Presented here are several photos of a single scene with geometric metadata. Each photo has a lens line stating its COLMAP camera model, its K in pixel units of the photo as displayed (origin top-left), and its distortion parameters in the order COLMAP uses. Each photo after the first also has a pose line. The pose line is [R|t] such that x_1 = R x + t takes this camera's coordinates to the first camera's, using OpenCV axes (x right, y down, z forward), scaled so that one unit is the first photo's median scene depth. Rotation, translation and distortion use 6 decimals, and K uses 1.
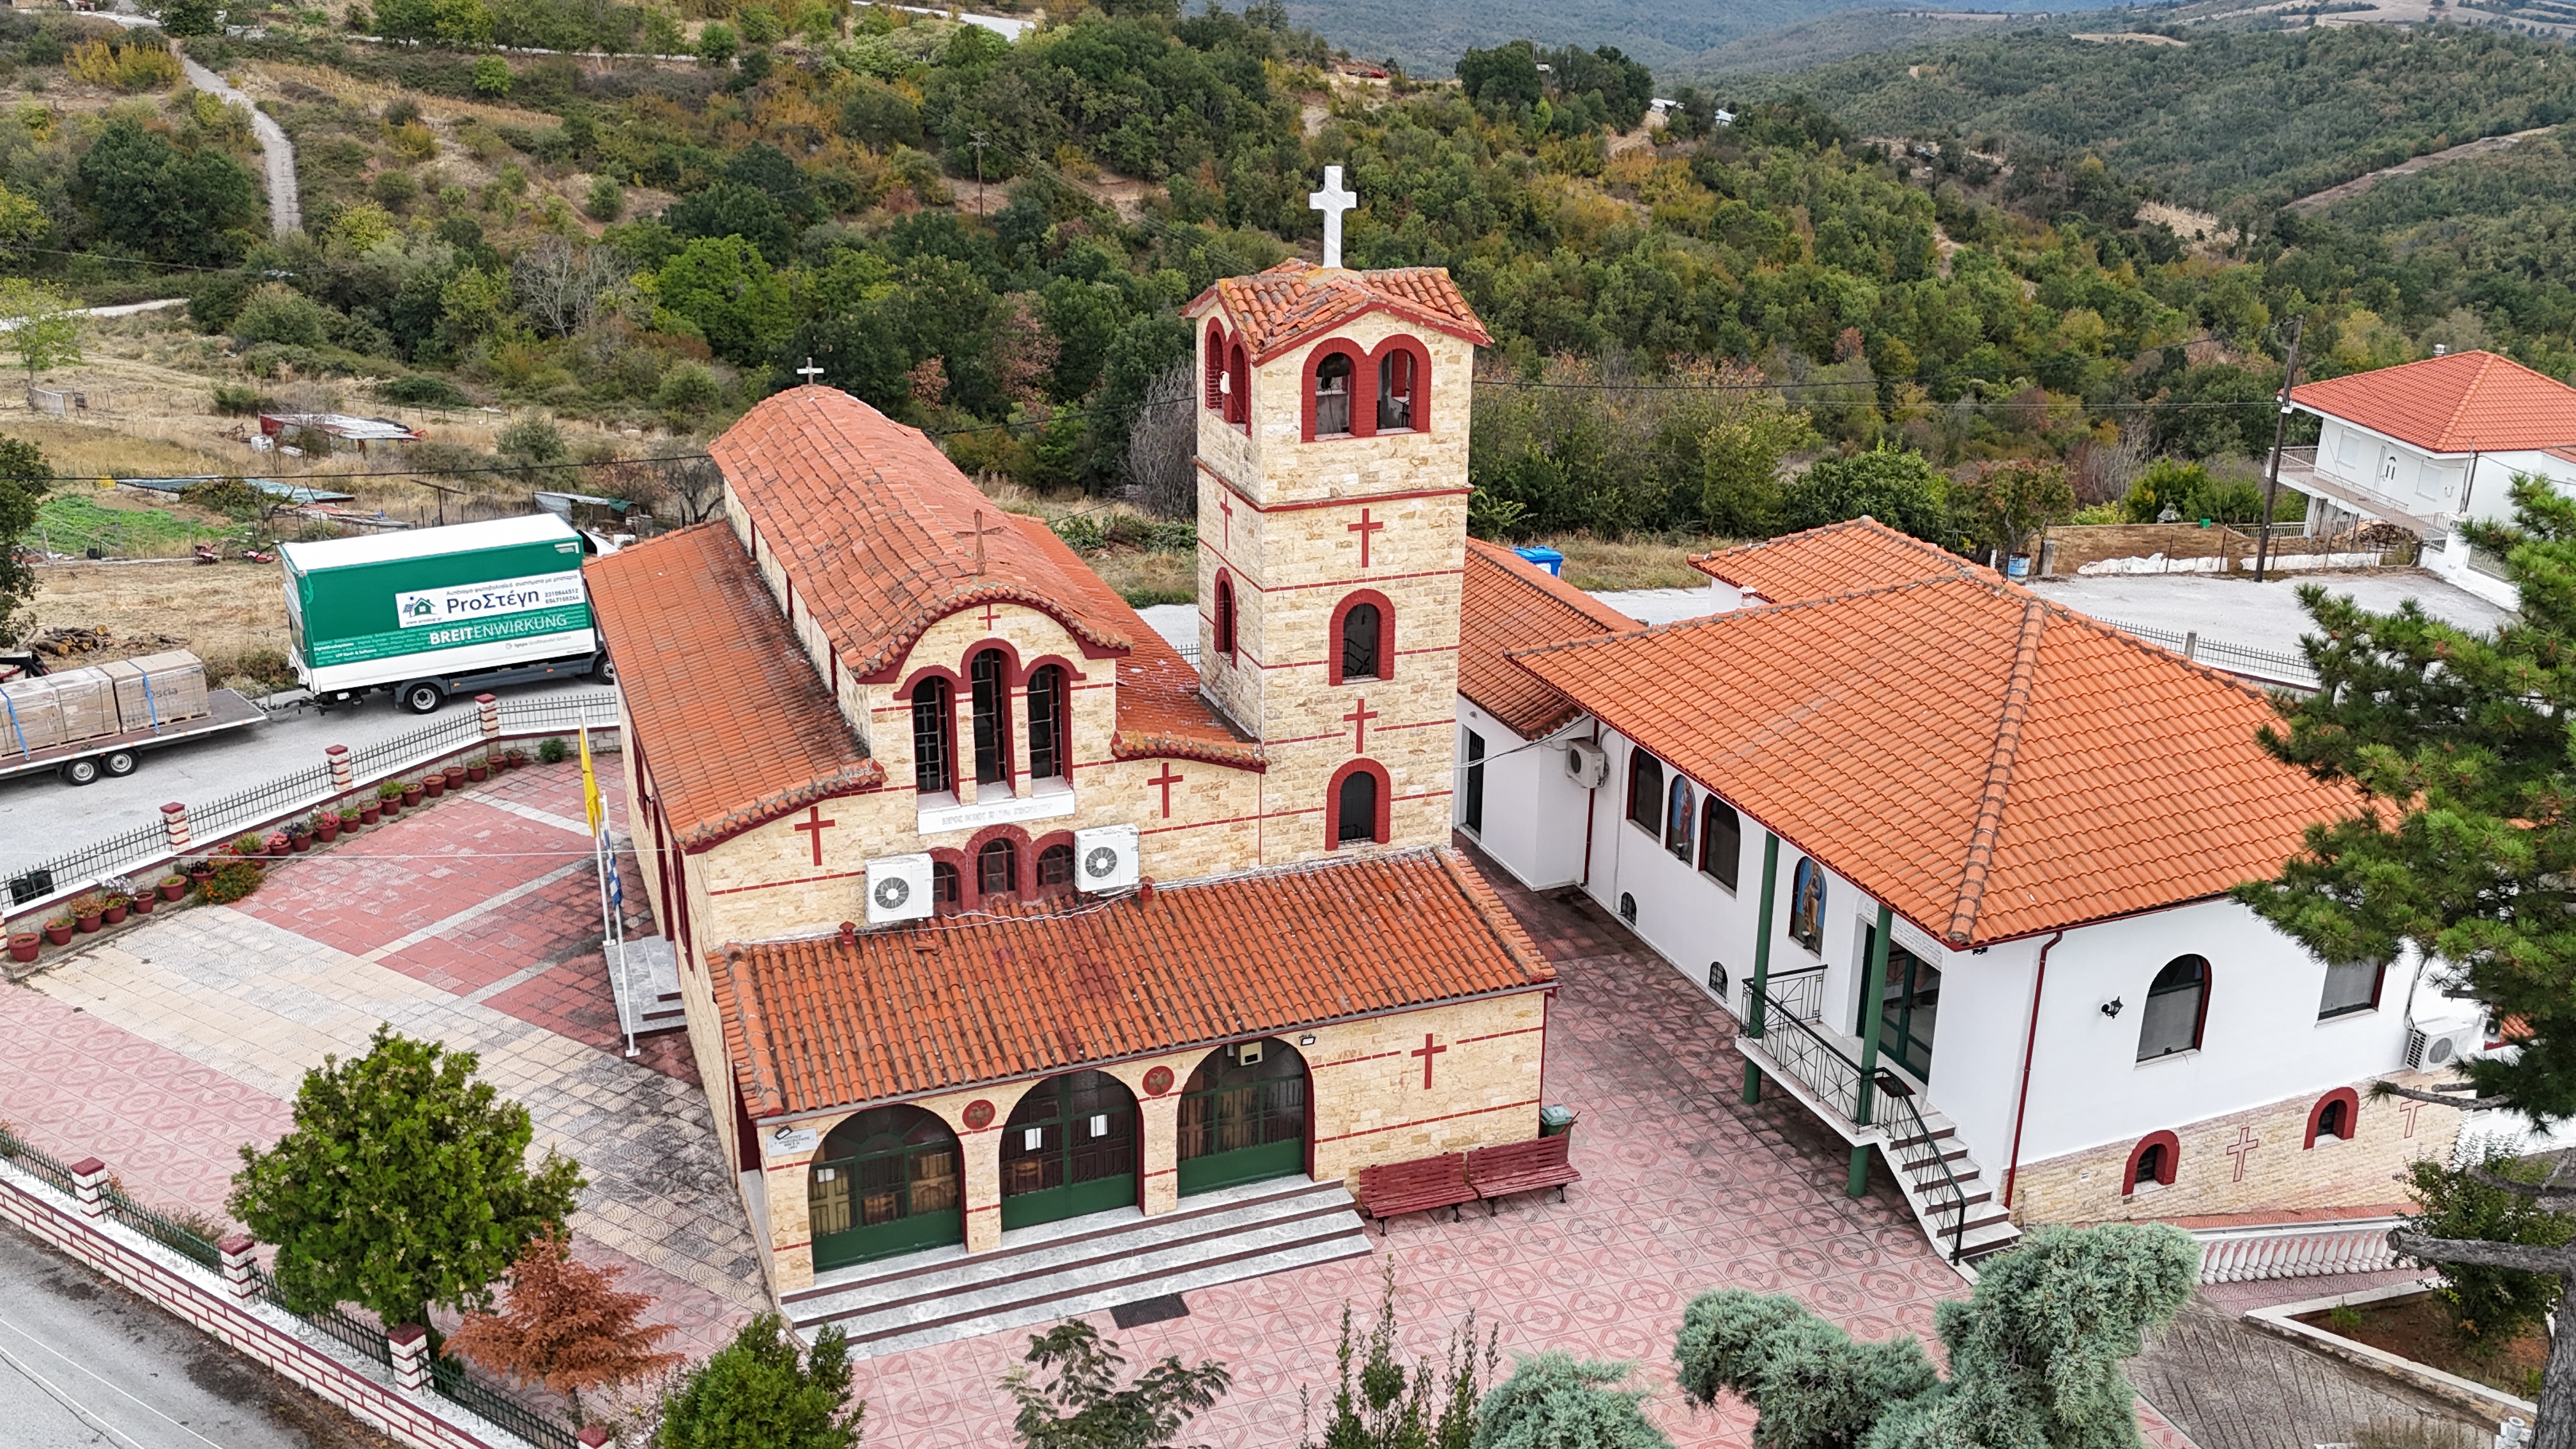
lens RADIAL K [[2241.0, 0, 1303.0], [0, 2241.0, 728.3], [0, 0, 1]] dist [0.111539, -0.163173]
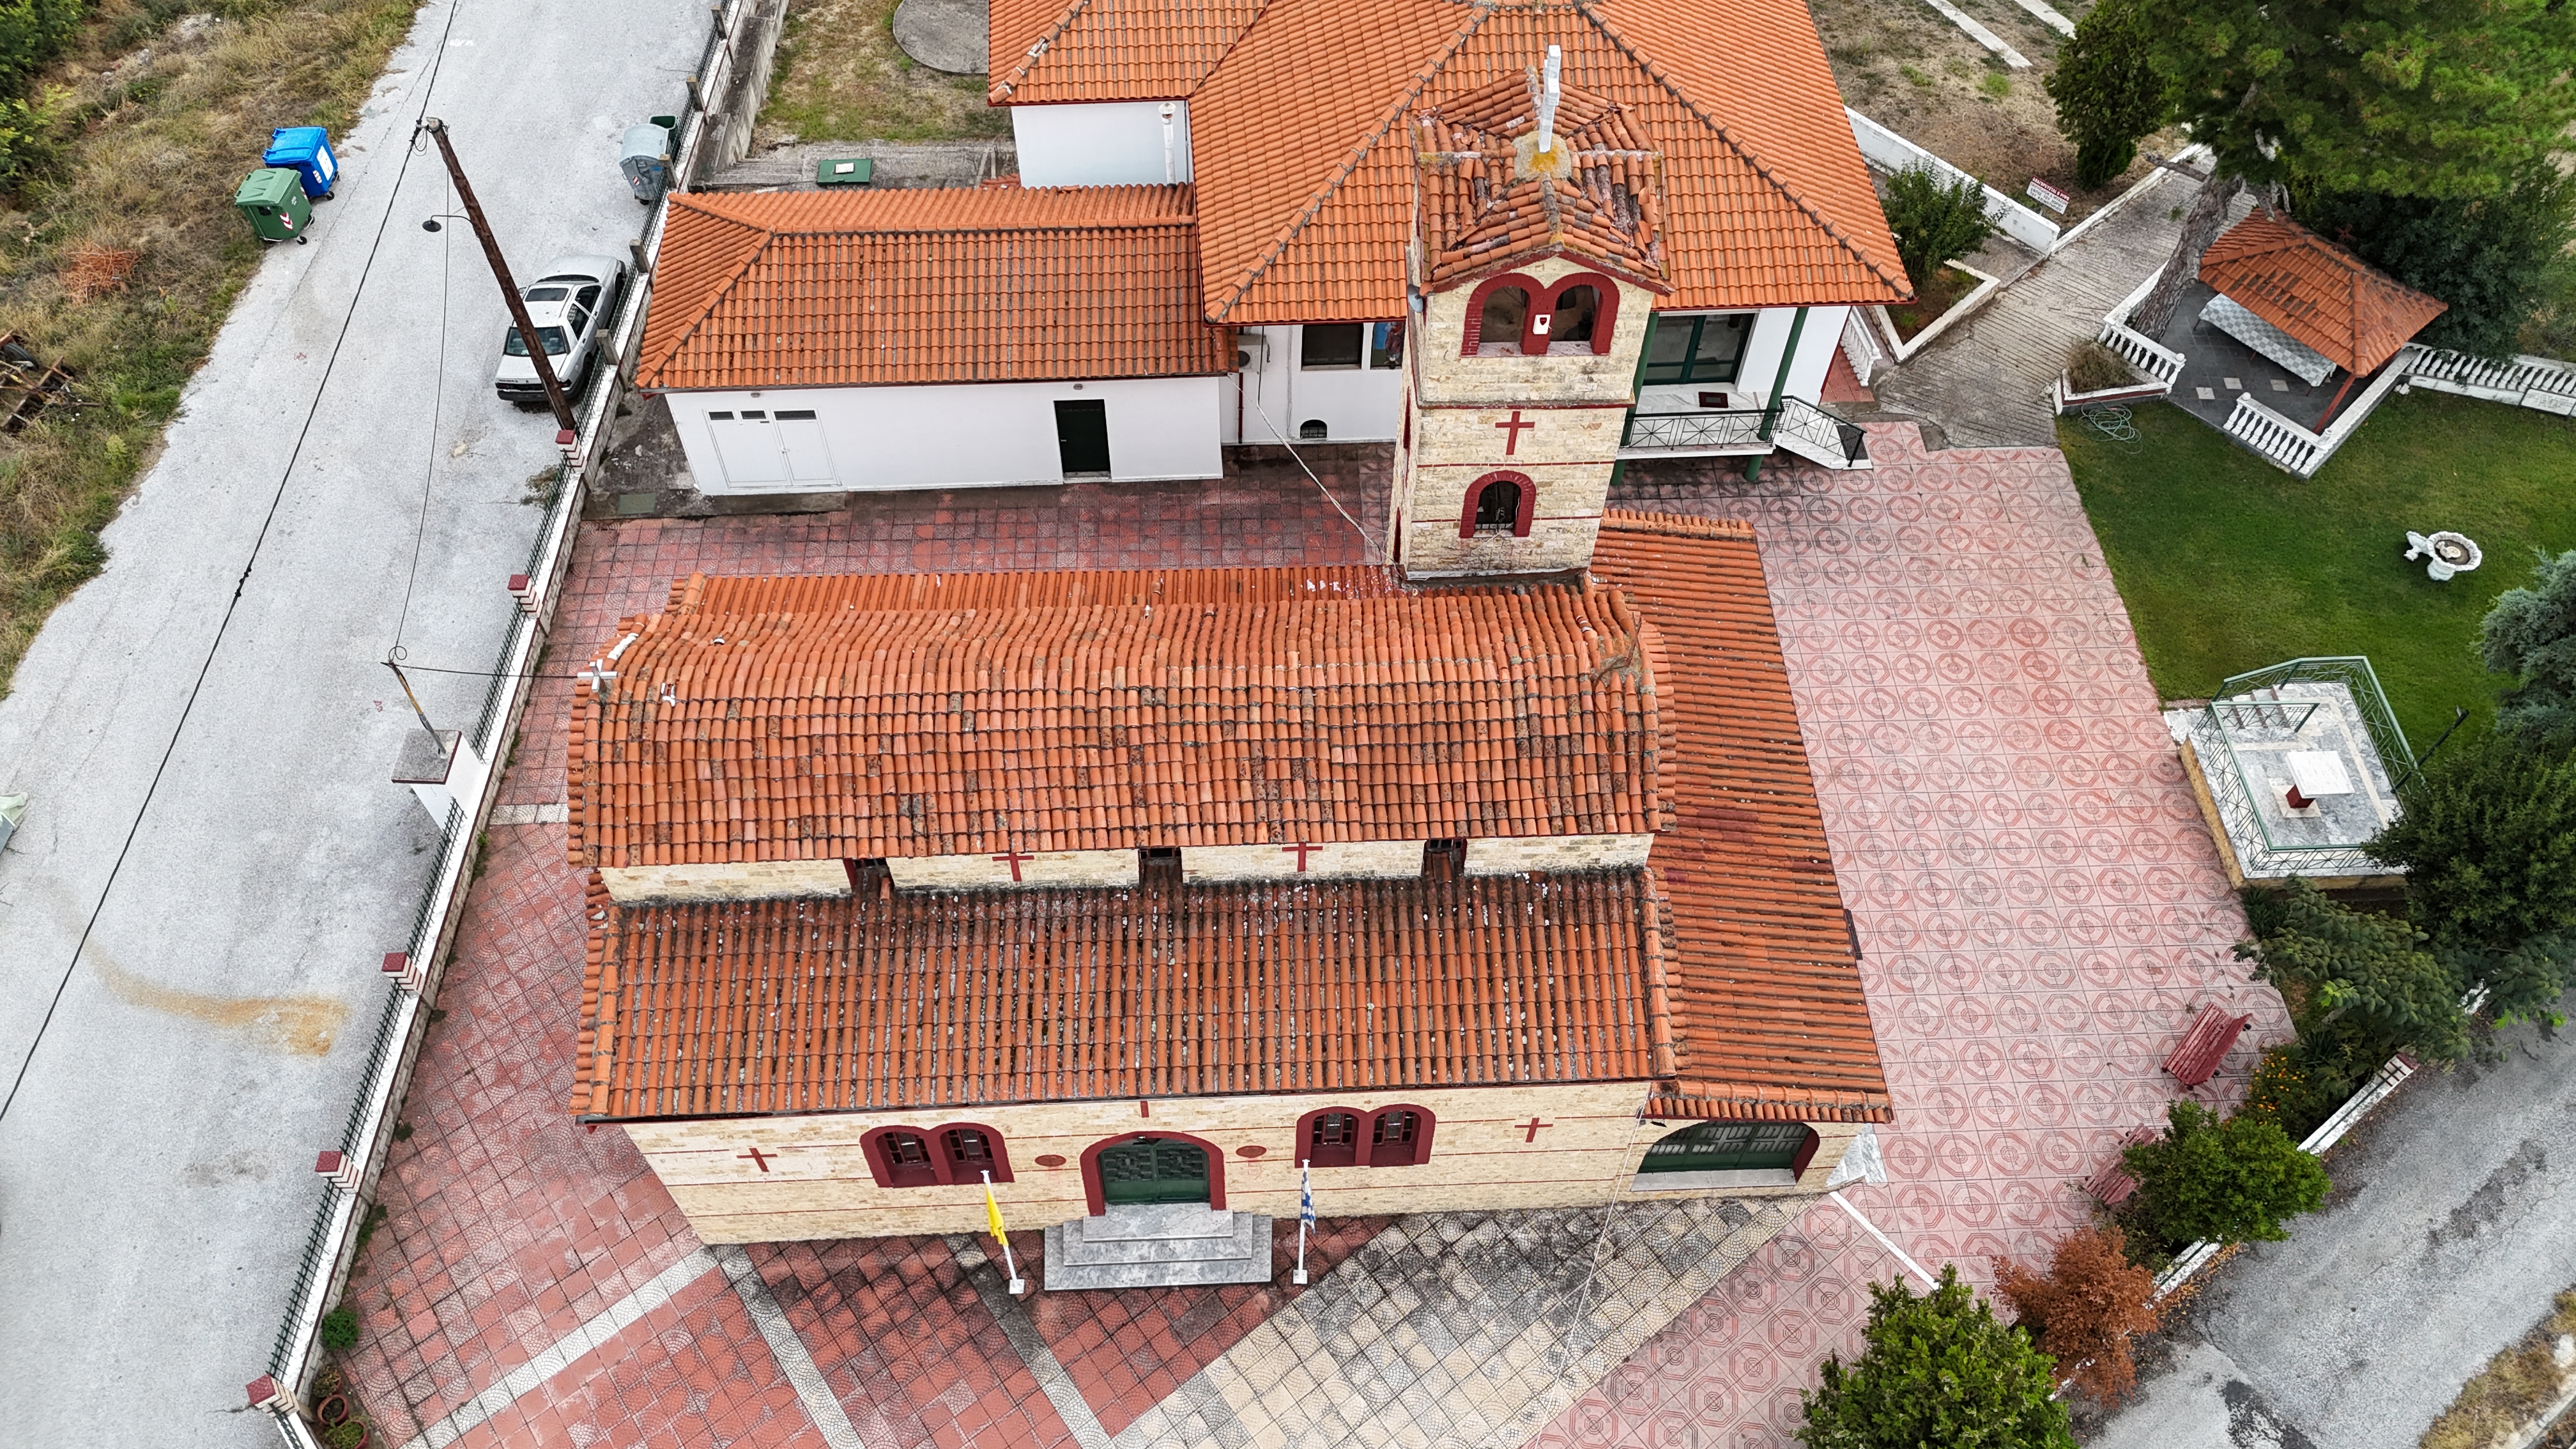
lens RADIAL K [[1899.0, 0, 1299.4], [0, 1899.0, 726.0], [0, 0, 1]] dist [0.079488, -0.080589]
pose [[0.322161, -0.775106, 0.543528, -0.603555], [0.318273, 0.629398, 0.708915, -0.620864], [-0.891580, -0.055394, 0.449463, 0.716397]]
